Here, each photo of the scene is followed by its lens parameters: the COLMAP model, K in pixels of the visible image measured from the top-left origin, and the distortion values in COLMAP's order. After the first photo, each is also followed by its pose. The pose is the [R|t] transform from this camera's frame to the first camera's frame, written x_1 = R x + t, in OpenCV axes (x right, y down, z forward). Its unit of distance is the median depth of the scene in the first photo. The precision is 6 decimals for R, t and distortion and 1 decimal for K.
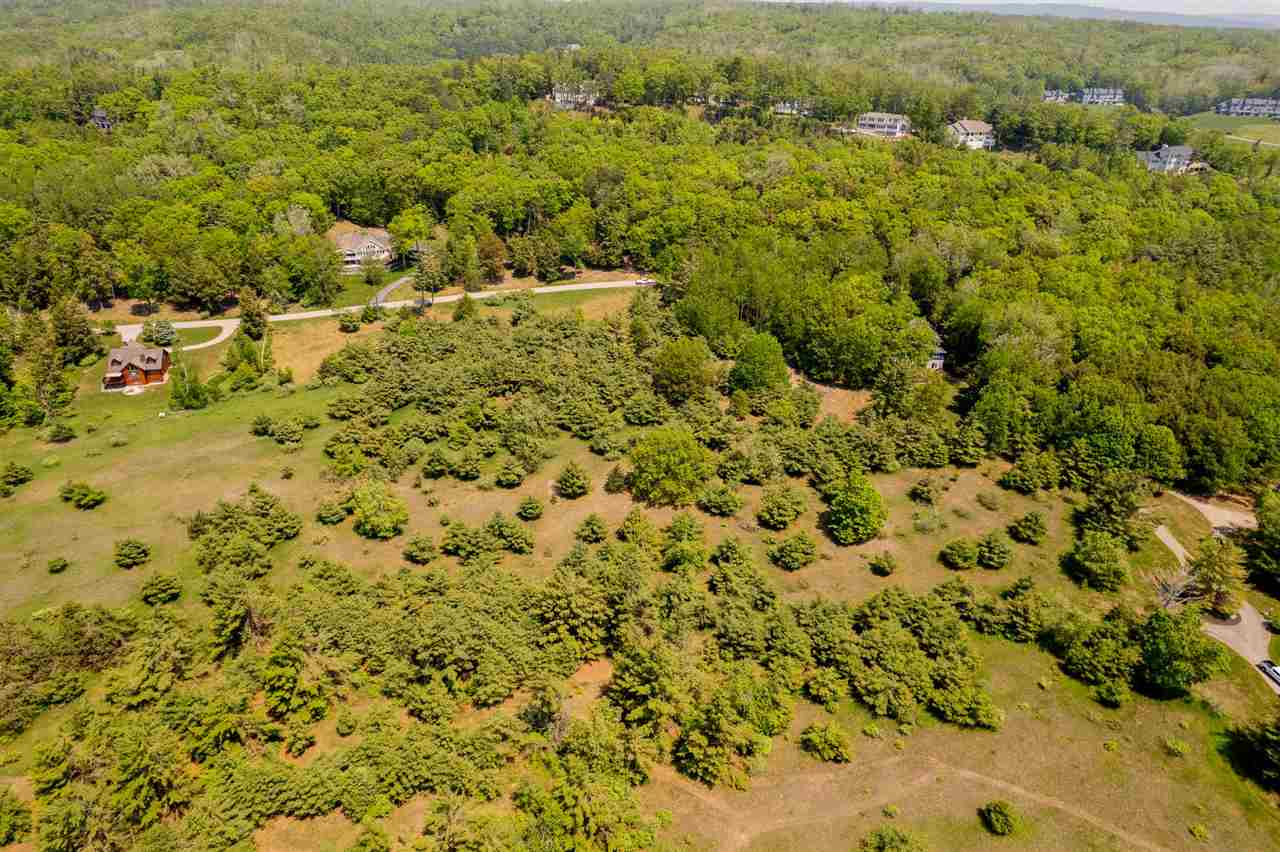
lens RADIAL K [[823.8, 0, 642.7], [0, 823.8, 421.3], [0, 0, 1]] dist [-0.071323, 0.048678]
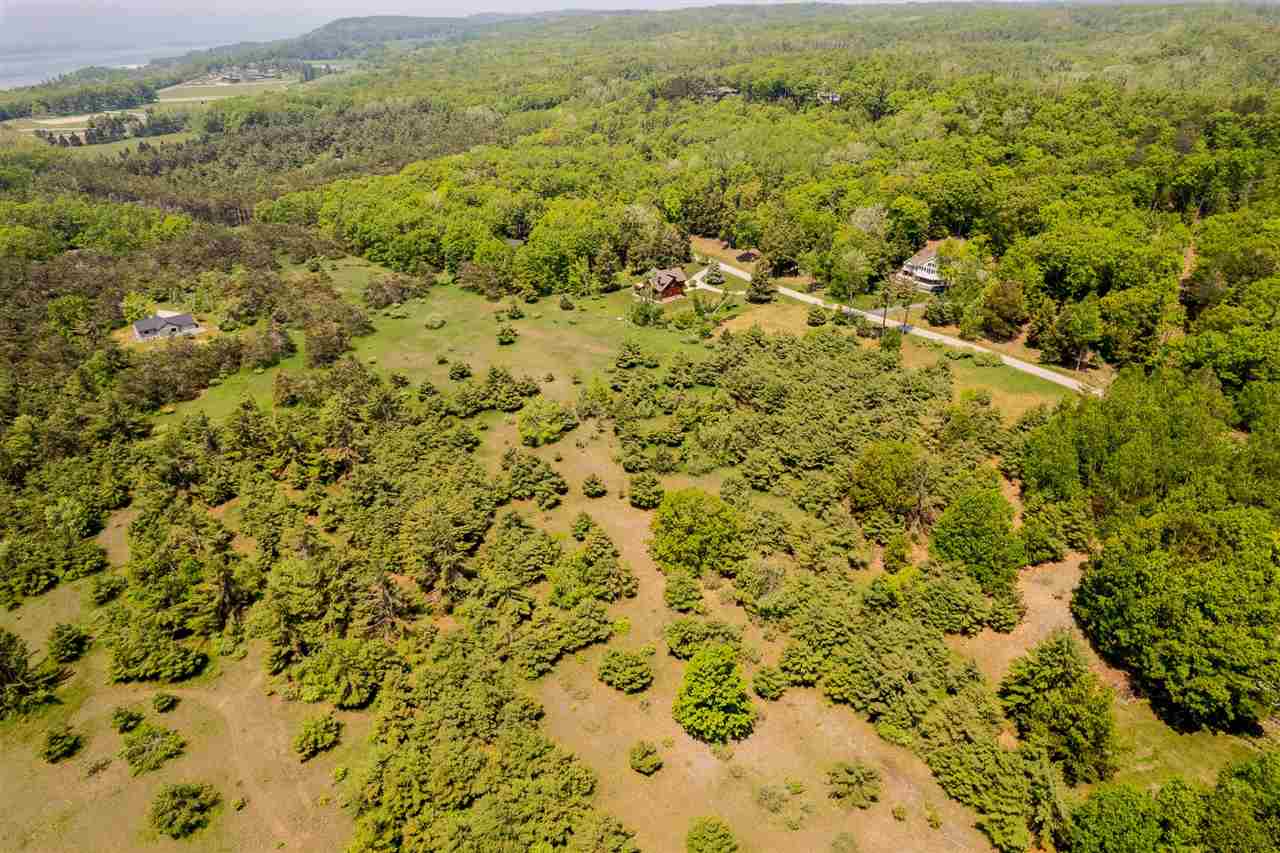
lens RADIAL K [[823.8, 0, 642.7], [0, 823.8, 421.8], [0, 0, 1]] dist [-0.071323, 0.048678]
pose [[0.358524, 0.409485, -0.838917, 0.476188], [-0.425022, 0.871717, 0.243856, -0.161103], [0.831154, 0.269130, 0.486572, 0.342327]]
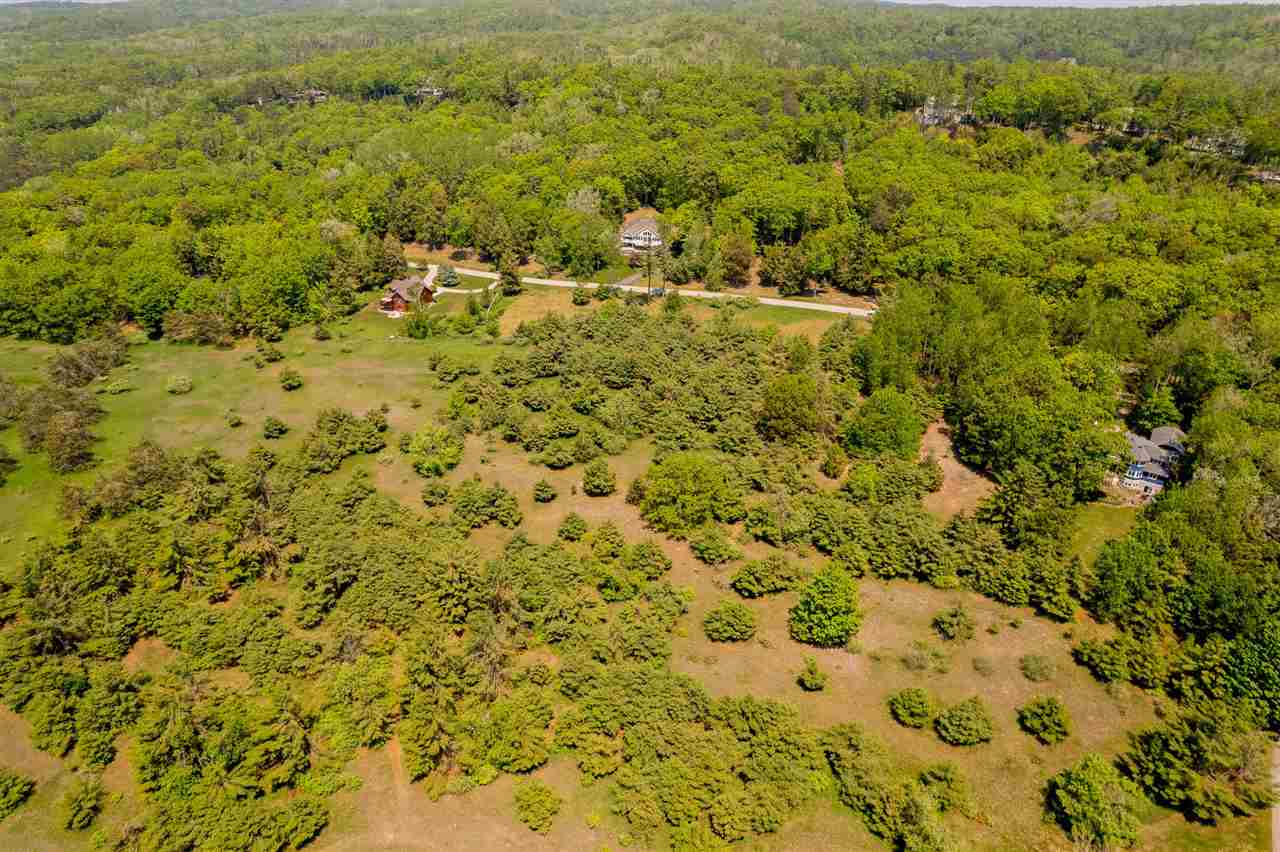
lens RADIAL K [[823.8, 0, 642.7], [0, 823.8, 421.3], [0, 0, 1]] dist [-0.071323, 0.048678]
pose [[0.818150, 0.254458, -0.515637, 0.312624], [-0.258751, 0.963752, 0.065041, -0.051268], [0.513497, 0.080209, 0.854335, 0.112573]]
